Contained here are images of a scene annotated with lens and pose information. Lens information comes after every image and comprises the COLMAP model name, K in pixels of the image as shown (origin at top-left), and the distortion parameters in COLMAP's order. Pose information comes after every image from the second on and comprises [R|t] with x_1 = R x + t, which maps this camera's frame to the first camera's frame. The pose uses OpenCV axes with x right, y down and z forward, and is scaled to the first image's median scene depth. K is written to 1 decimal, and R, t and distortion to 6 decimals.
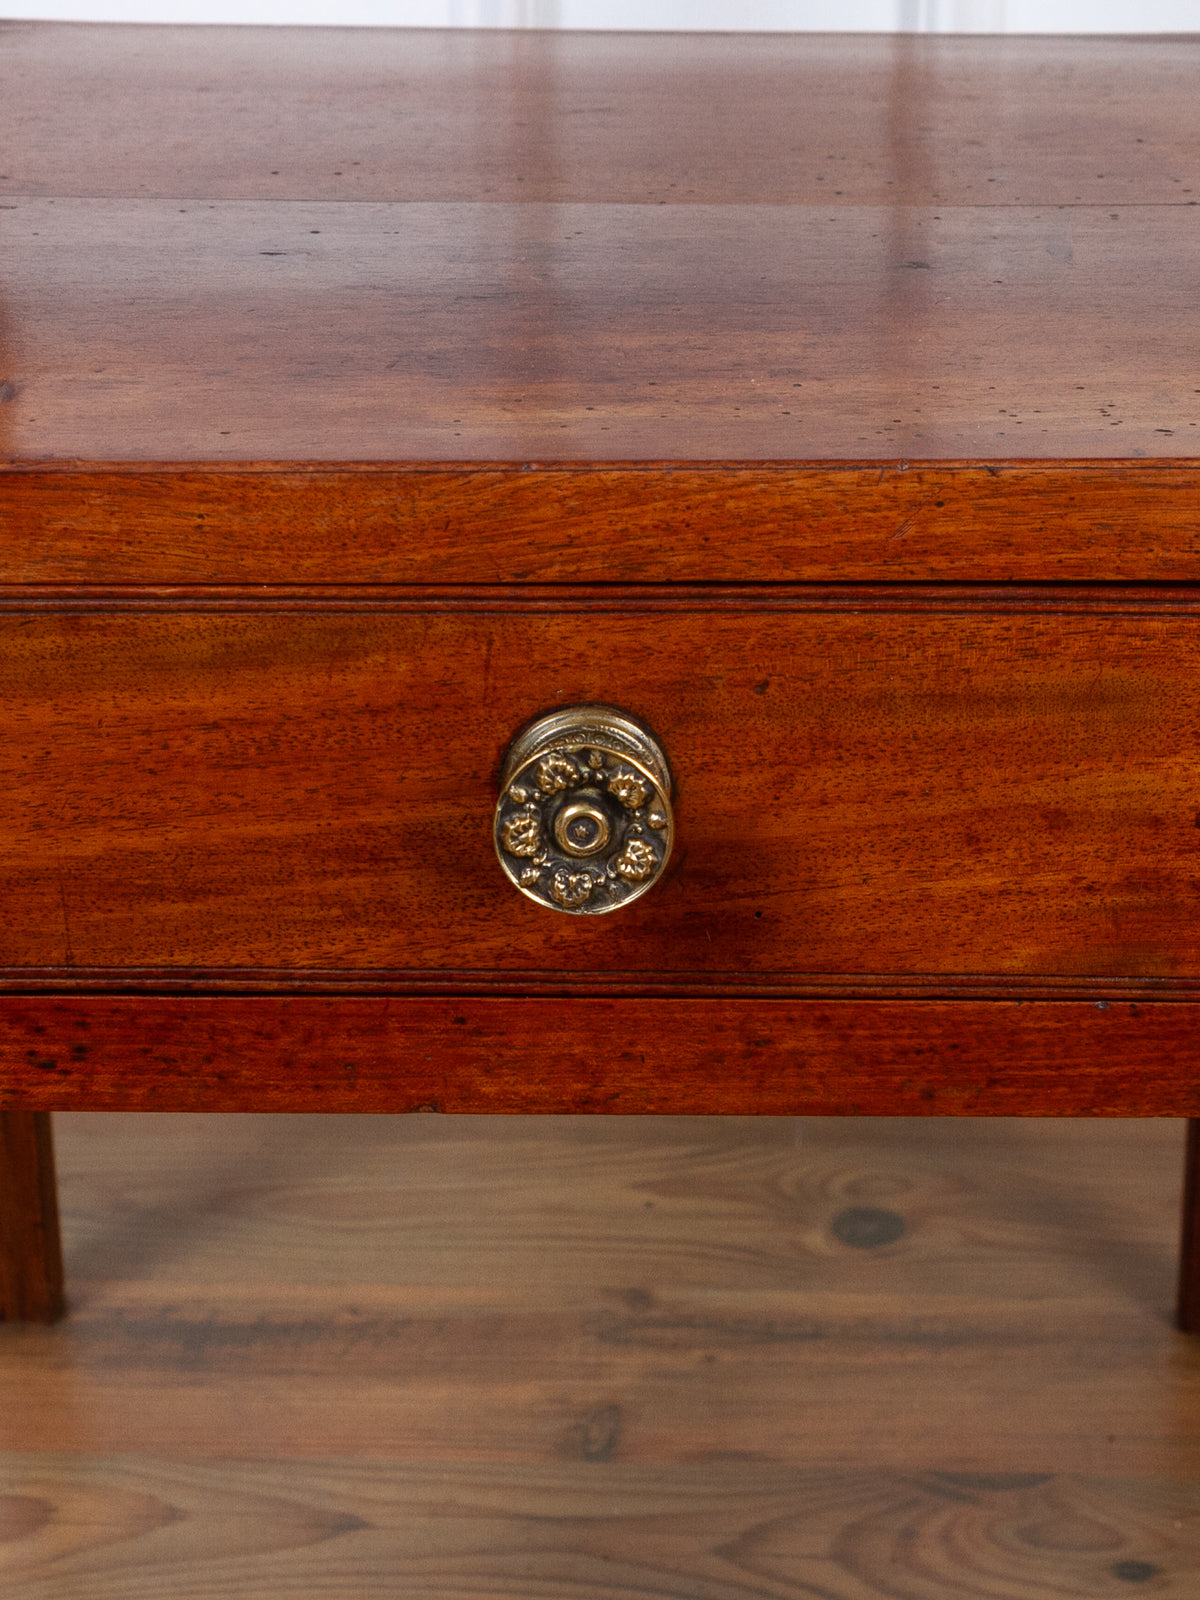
lens RADIAL K [[3802.9, 0, 575.4], [0, 3802.9, 821.1], [0, 0, 1]] dist [0.089225, -0.923687]
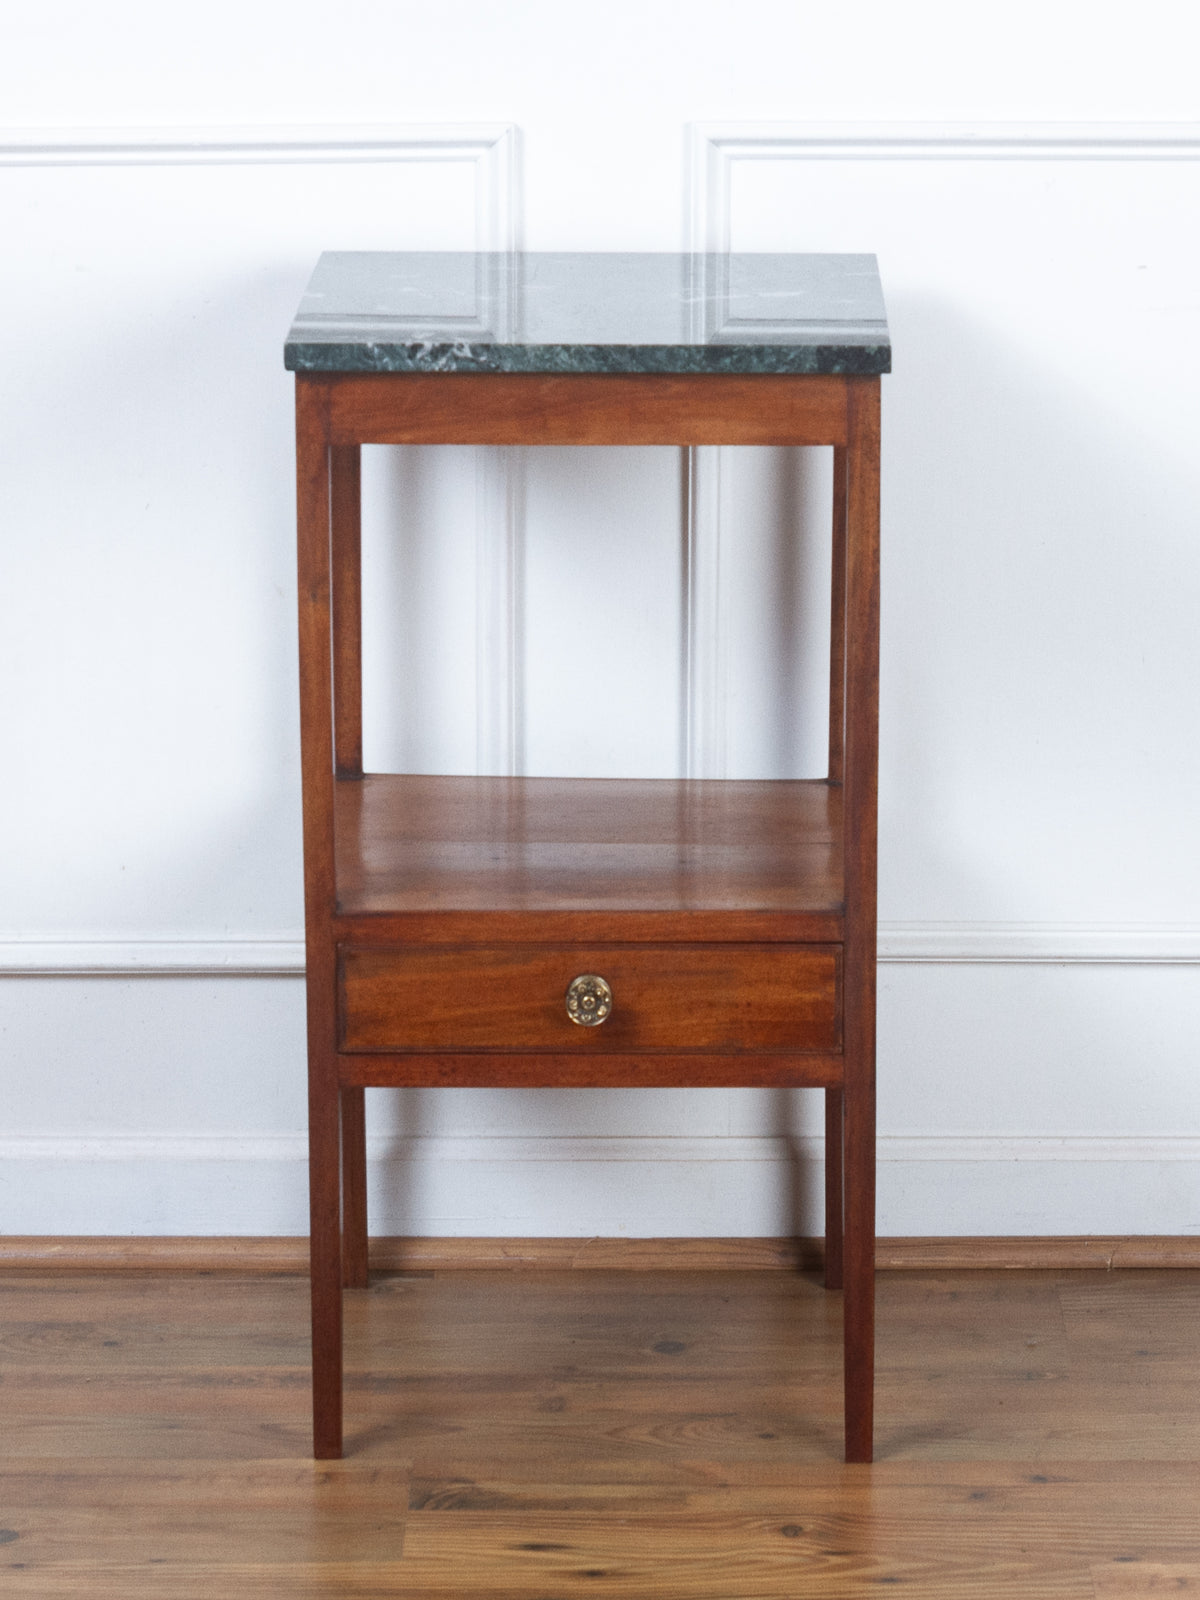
lens RADIAL K [[6224.3, 0, 595.4], [0, 6224.3, 741.4], [0, 0, 1]] dist [-0.040078, 8.168379]
pose [[0.999957, 0.001068, 0.009195, -0.049783], [0.000557, 0.984578, -0.174944, 0.849276], [-0.009240, 0.174942, 0.984535, -5.309724]]
